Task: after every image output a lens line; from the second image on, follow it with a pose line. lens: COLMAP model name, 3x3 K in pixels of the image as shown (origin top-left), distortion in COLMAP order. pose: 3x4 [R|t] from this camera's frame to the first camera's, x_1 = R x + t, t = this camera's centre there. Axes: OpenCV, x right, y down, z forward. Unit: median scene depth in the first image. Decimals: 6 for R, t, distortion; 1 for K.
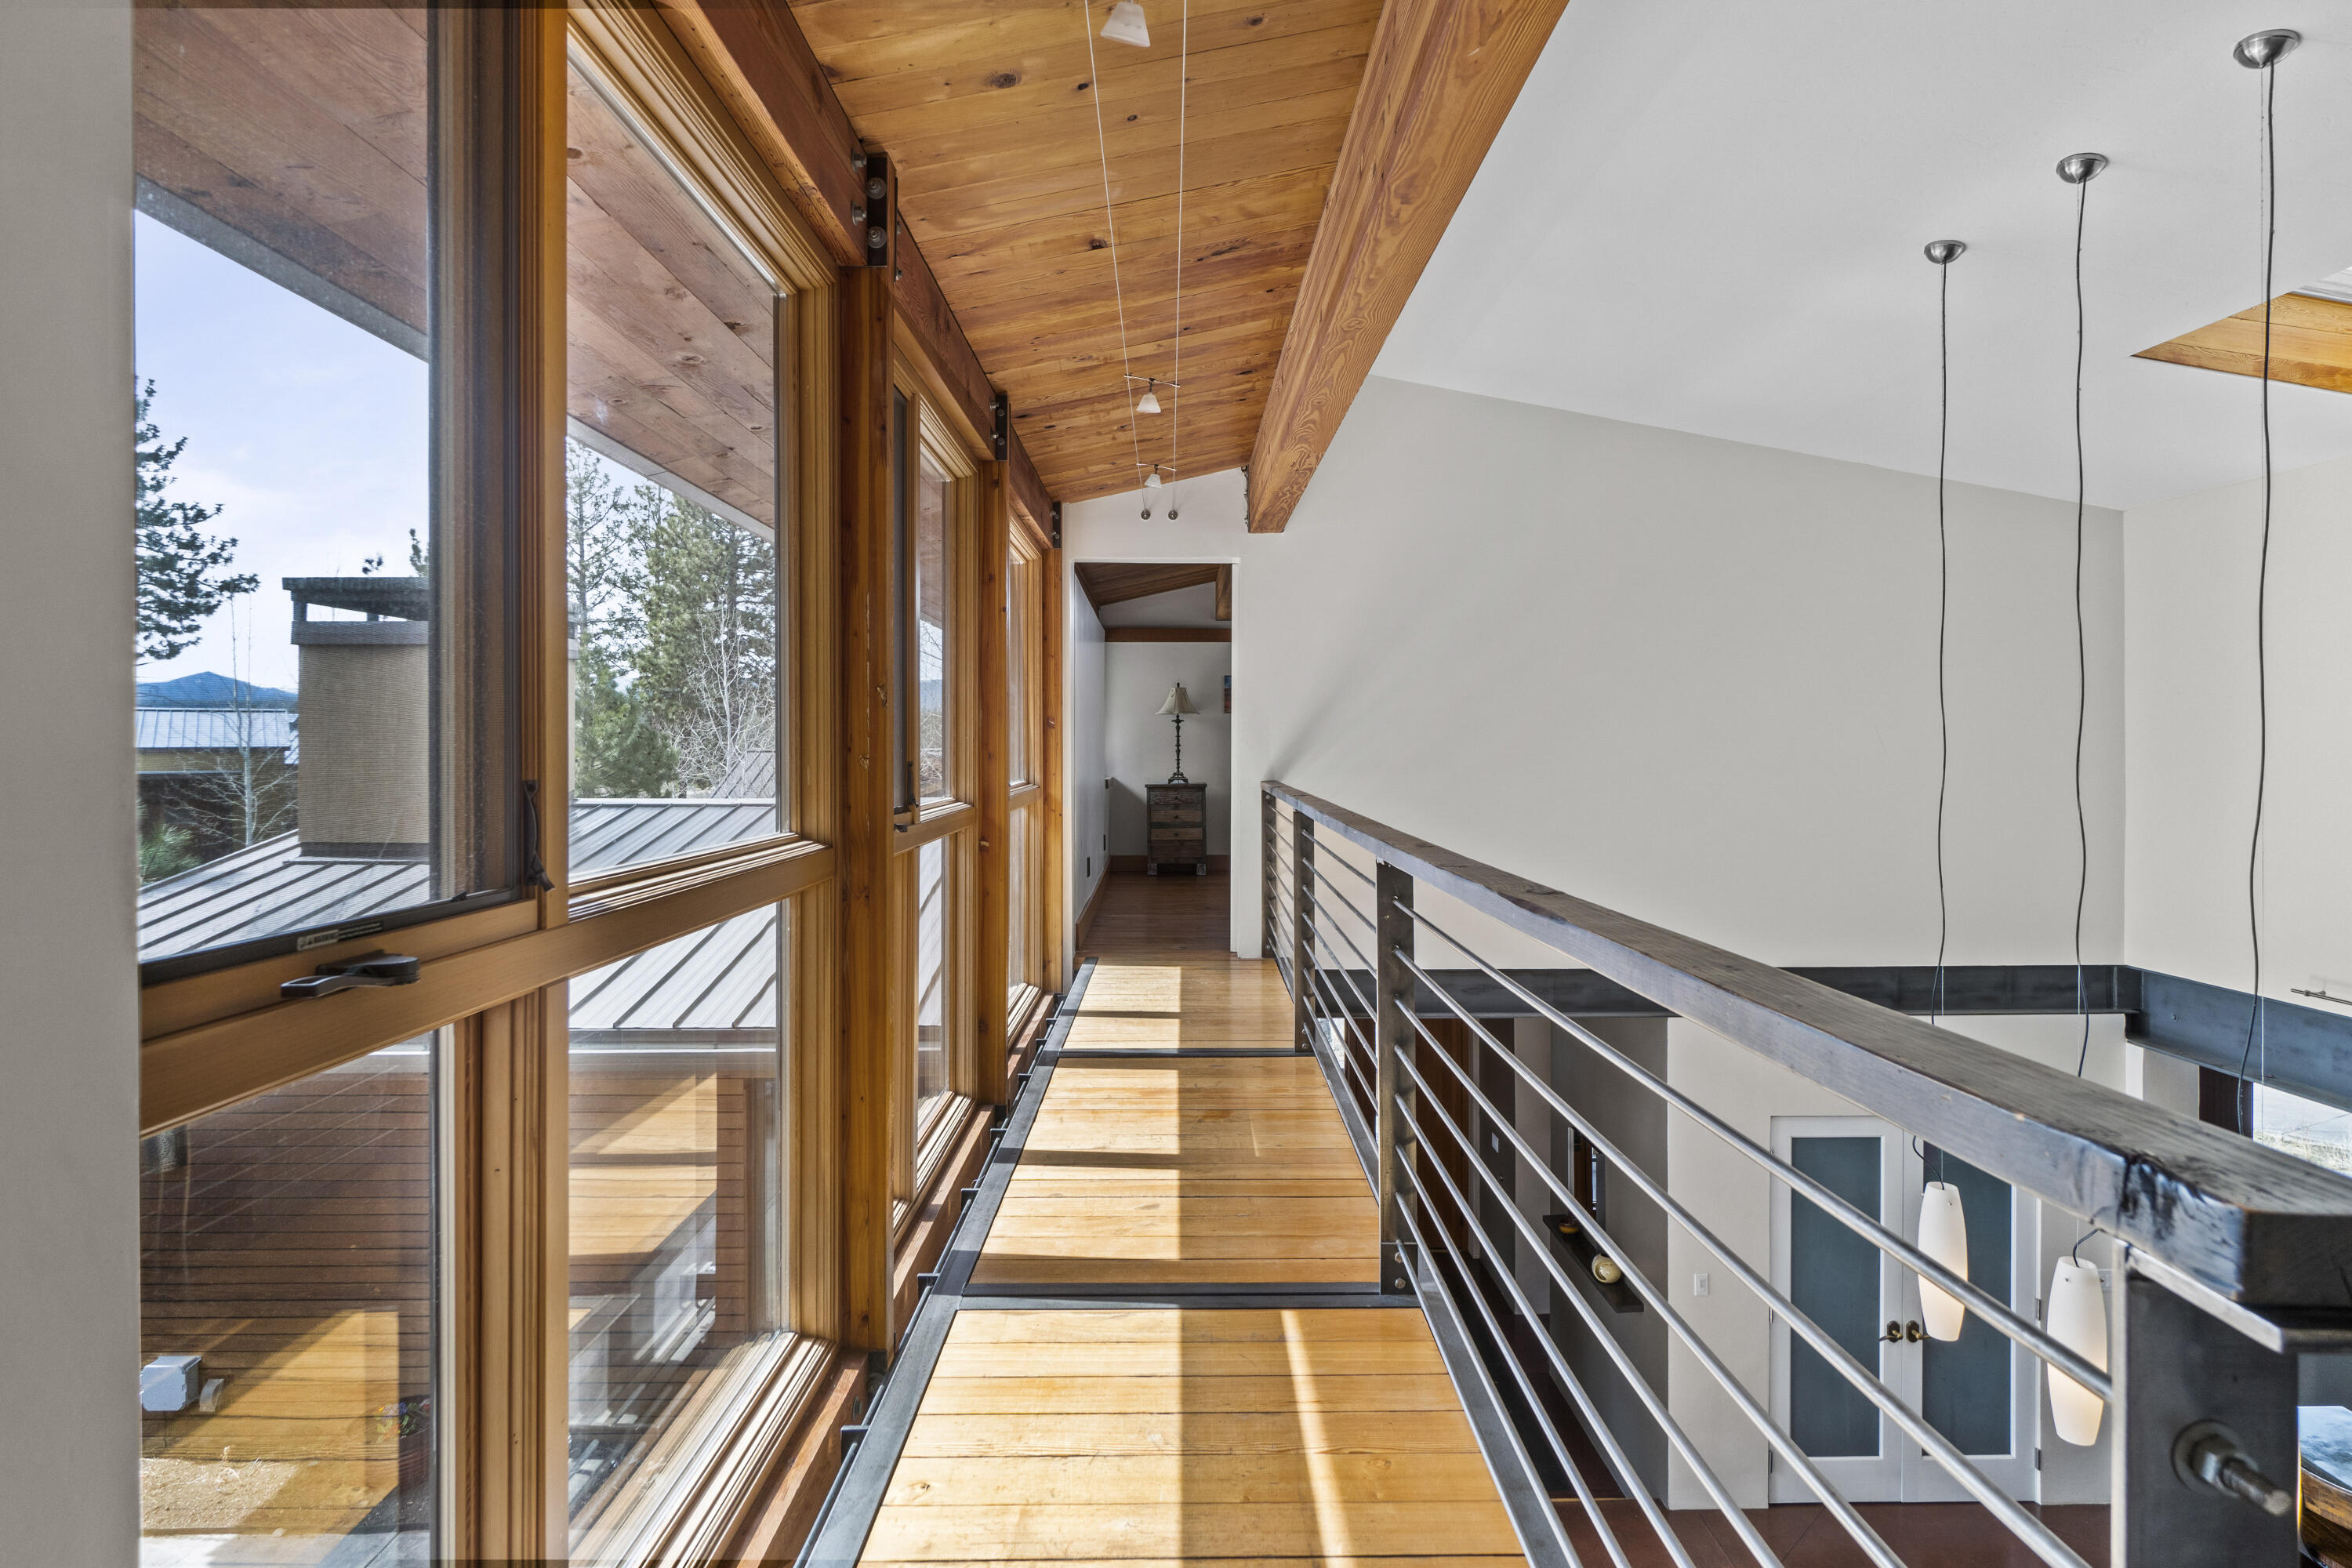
lens RADIAL K [[1254.0, 0, 1180.9], [0, 1254.0, 758.1], [0, 0, 1]] dist [-0.002162, -0.000933]
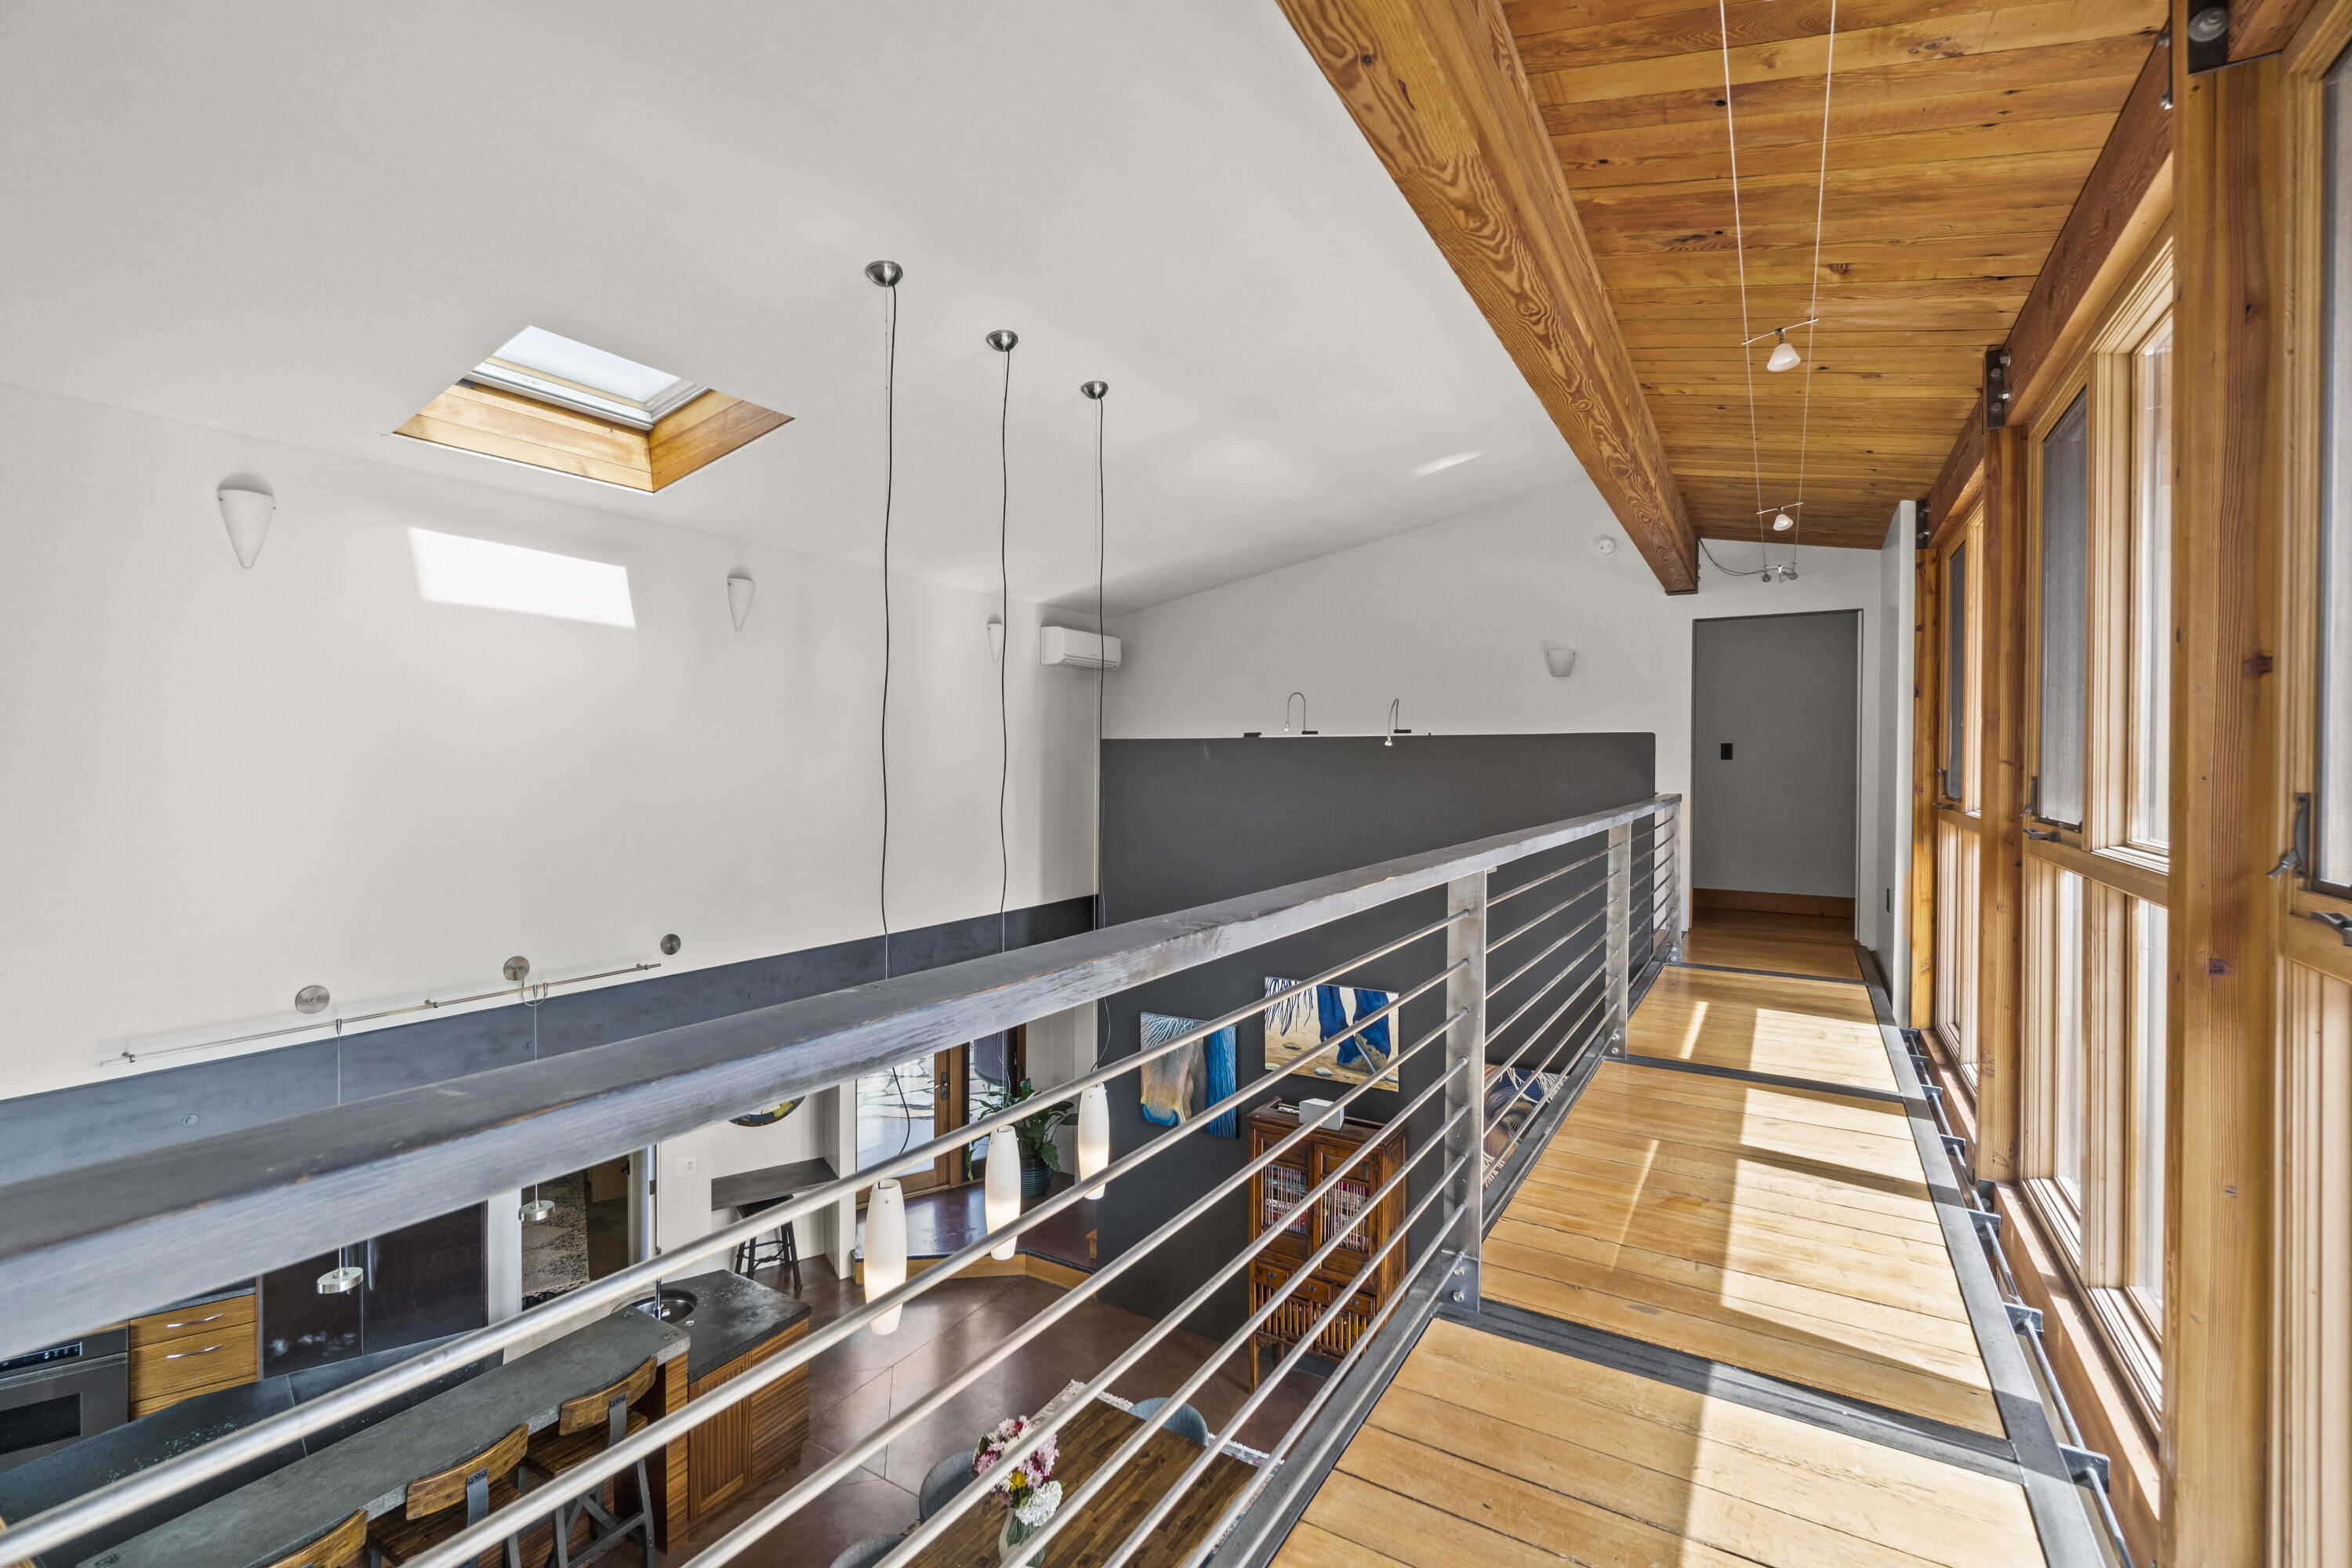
lens RADIAL K [[1018.8, 0, 1179.6], [0, 1018.8, 770.9], [0, 0, 1]] dist [-0.003949, 0.000886]
pose [[-0.857812, -0.008234, 0.513898, -0.017728], [-0.004964, 0.999958, 0.007736, -0.002410], [-0.513940, 0.004085, -0.857817, 1.001225]]
